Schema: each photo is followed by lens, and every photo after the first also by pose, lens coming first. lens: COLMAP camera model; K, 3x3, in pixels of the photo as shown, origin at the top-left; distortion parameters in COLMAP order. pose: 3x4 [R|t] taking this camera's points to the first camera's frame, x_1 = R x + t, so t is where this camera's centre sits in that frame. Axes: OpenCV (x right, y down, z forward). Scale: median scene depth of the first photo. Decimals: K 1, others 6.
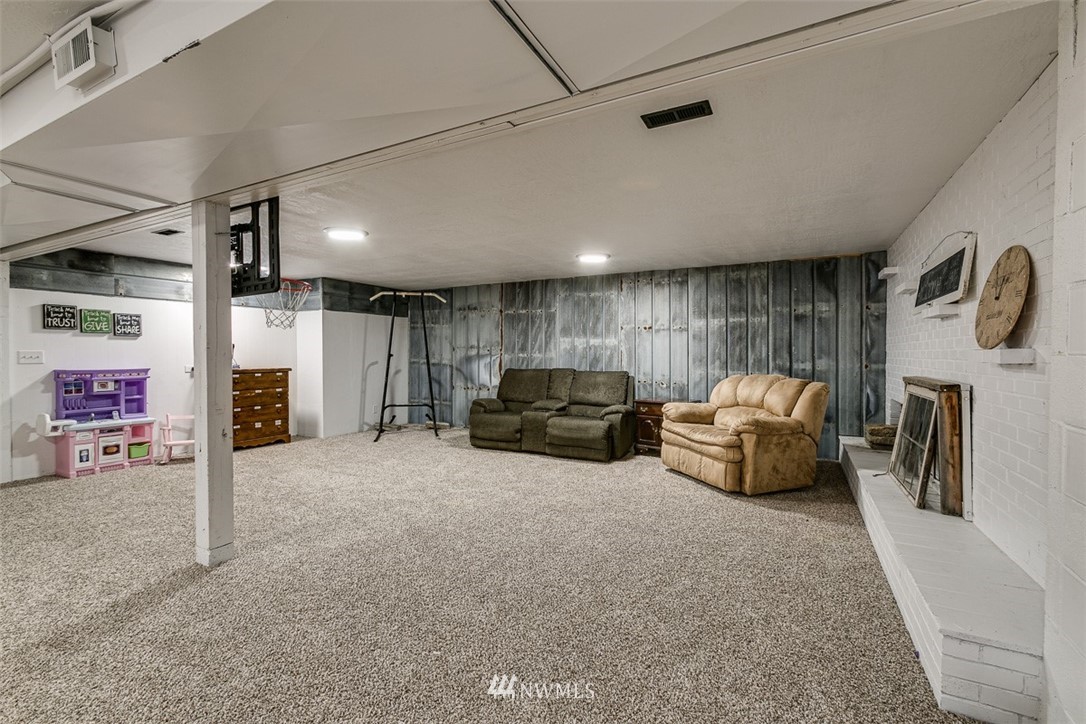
lens RADIAL K [[483.3, 0, 540.6], [0, 483.3, 357.1], [0, 0, 1]] dist [-0.003857, 0.009117]
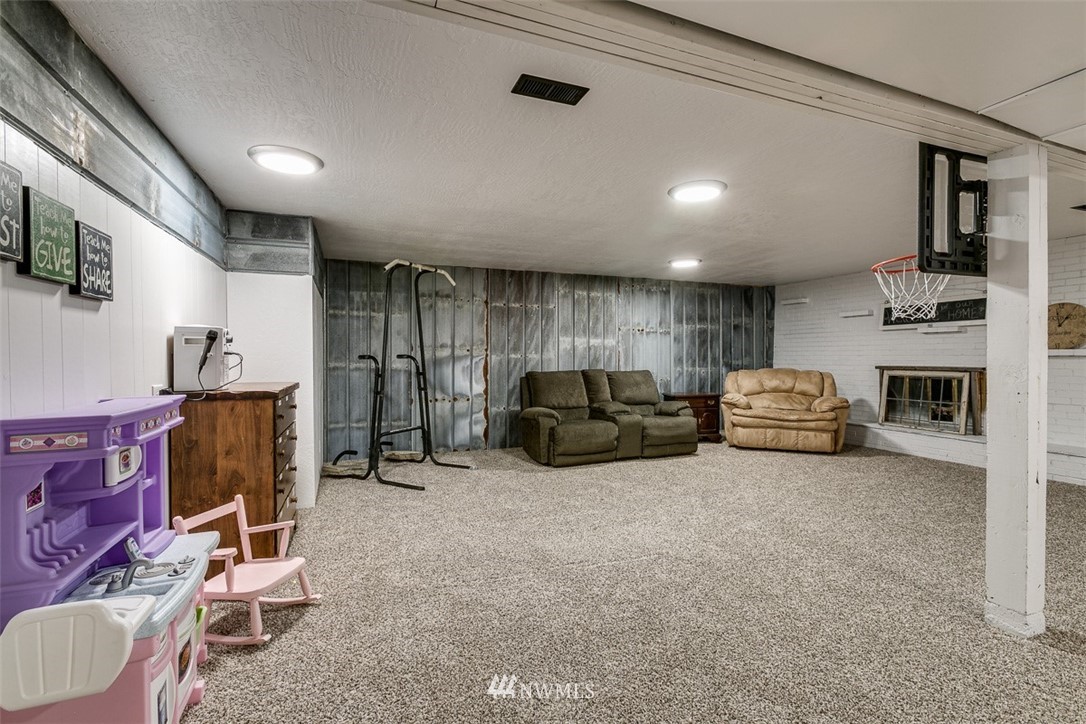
lens RADIAL K [[483.3, 0, 540.6], [0, 483.3, 357.1], [0, 0, 1]] dist [-0.003857, 0.009117]
pose [[0.644827, -0.006363, 0.764302, -0.688588], [0.010267, 0.999947, -0.000337, -0.001369], [-0.764259, 0.008065, 0.644859, 0.426827]]
